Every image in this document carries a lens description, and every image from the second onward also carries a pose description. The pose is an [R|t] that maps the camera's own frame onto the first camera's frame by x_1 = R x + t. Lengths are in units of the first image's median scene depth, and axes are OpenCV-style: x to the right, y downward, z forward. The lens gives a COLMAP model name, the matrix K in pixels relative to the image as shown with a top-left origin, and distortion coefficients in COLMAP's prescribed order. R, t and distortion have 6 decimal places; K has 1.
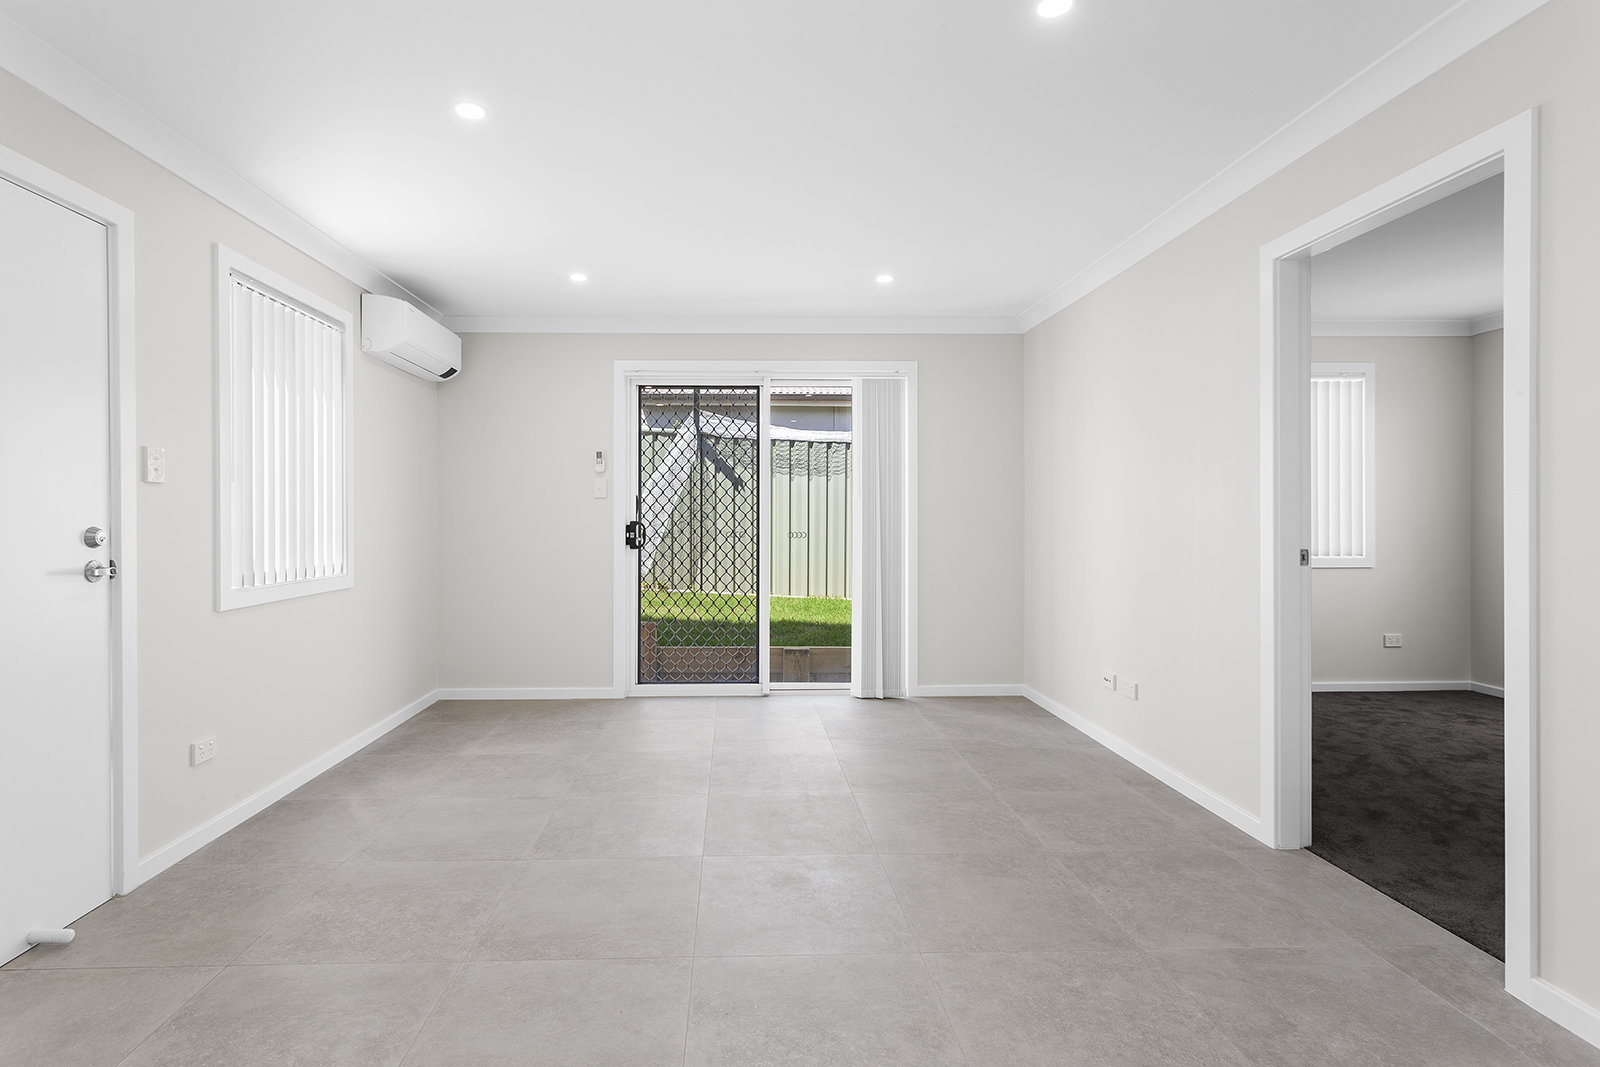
lens RADIAL K [[780.7, 0, 756.1], [0, 780.7, 516.3], [0, 0, 1]] dist [0.001395, 0.001033]
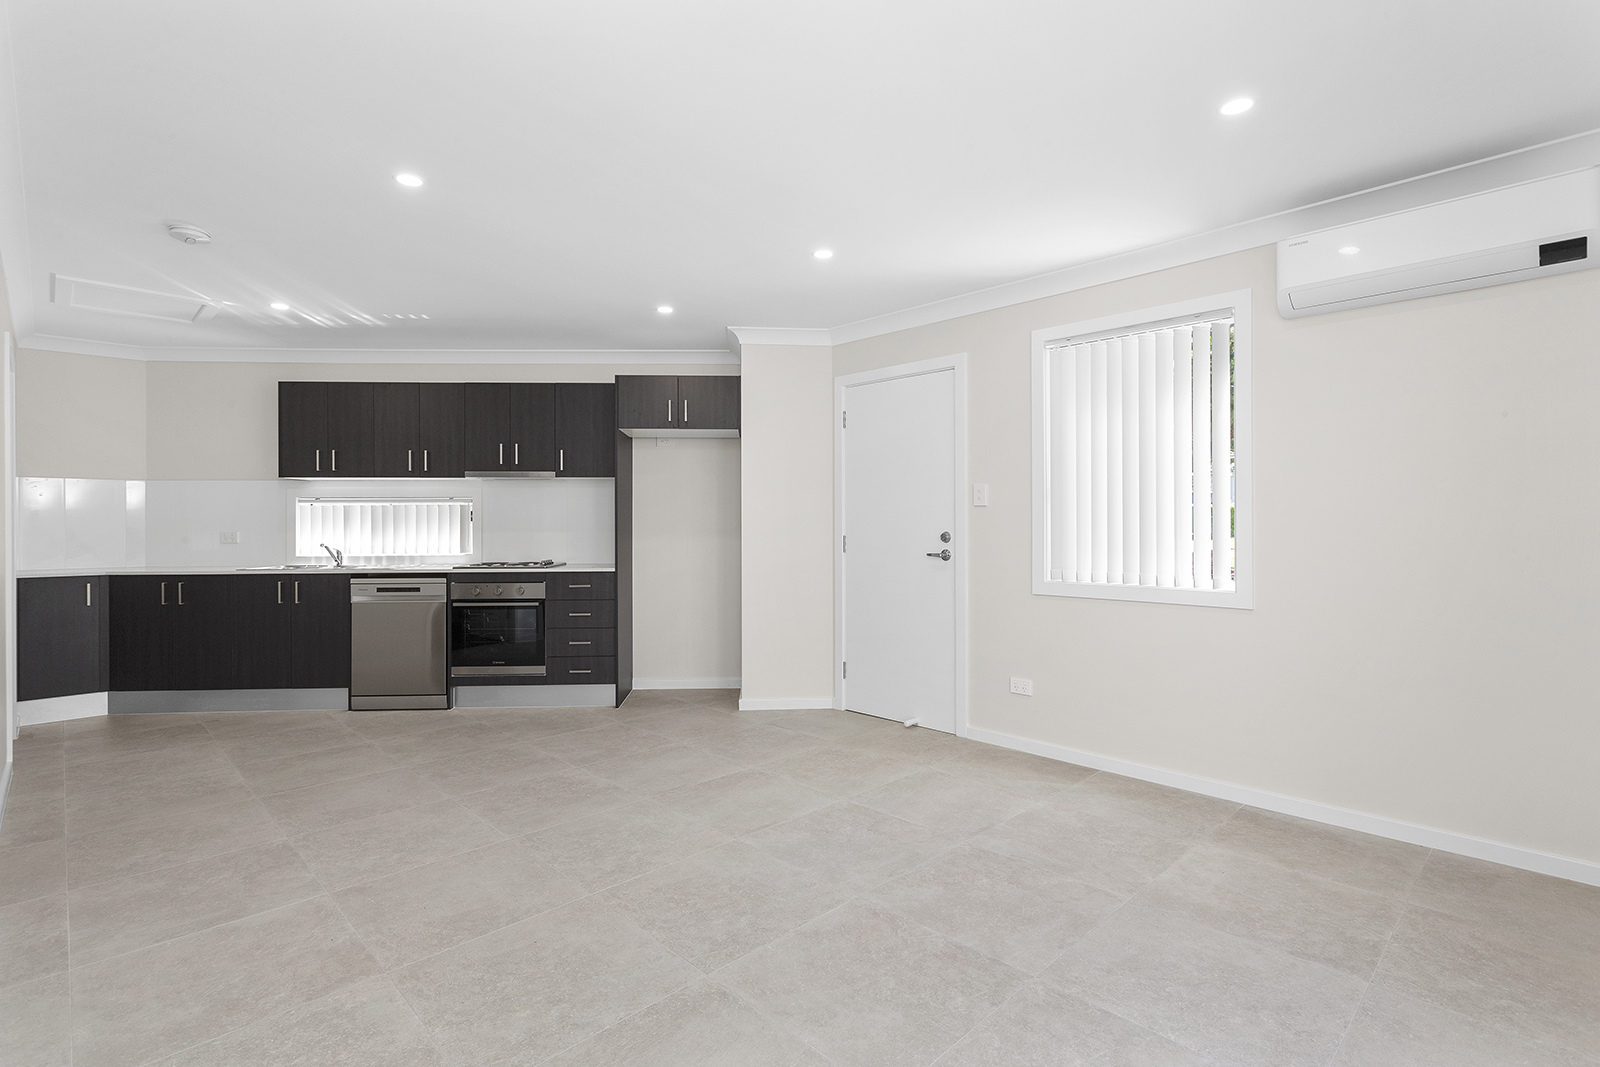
lens RADIAL K [[762.3, 0, 786.0], [0, 762.3, 520.8], [0, 0, 1]] dist [0.000438, 0.000521]
pose [[-0.741541, 0.002382, -0.670903, 0.326258], [0.004816, 0.999987, -0.001772, -0.004939], [0.670890, -0.004545, -0.741543, 1.008042]]
